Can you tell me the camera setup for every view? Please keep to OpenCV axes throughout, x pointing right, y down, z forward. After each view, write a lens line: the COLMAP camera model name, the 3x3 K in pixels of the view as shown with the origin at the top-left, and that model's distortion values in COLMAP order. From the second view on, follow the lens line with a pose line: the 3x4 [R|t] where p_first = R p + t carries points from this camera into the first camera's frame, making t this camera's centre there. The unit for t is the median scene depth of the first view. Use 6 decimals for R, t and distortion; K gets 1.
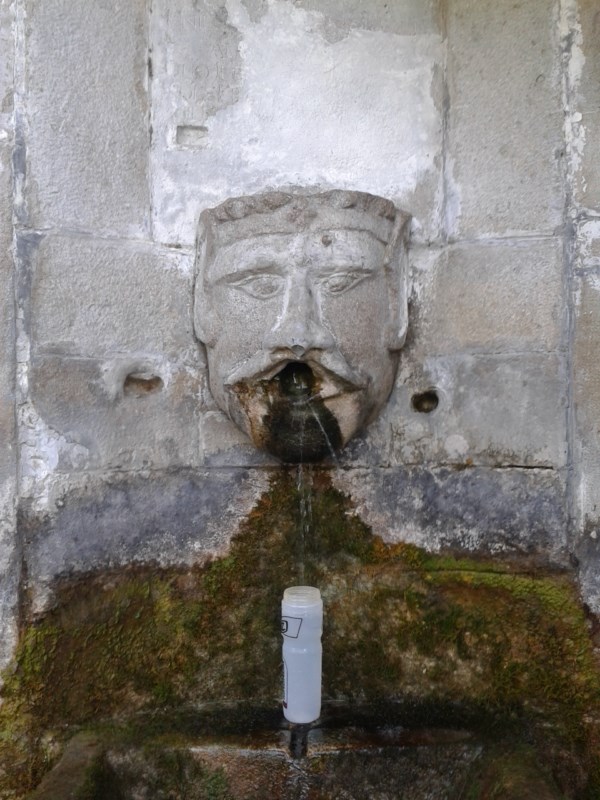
lens RADIAL K [[791.1, 0, 304.2], [0, 791.1, 406.8], [0, 0, 1]] dist [0.231213, -0.590672]
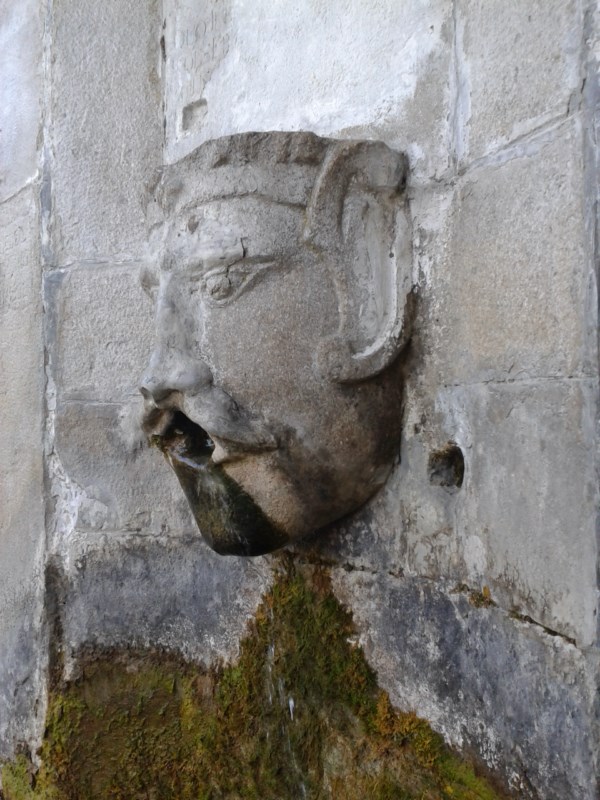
lens RADIAL K [[791.1, 0, 304.2], [0, 791.1, 406.8], [0, 0, 1]] dist [0.231213, -0.590672]
pose [[0.643982, -0.010979, -0.764962, 0.529677], [0.010608, 0.999929, -0.005421, -0.048346], [0.764967, -0.004624, 0.644053, 0.582277]]
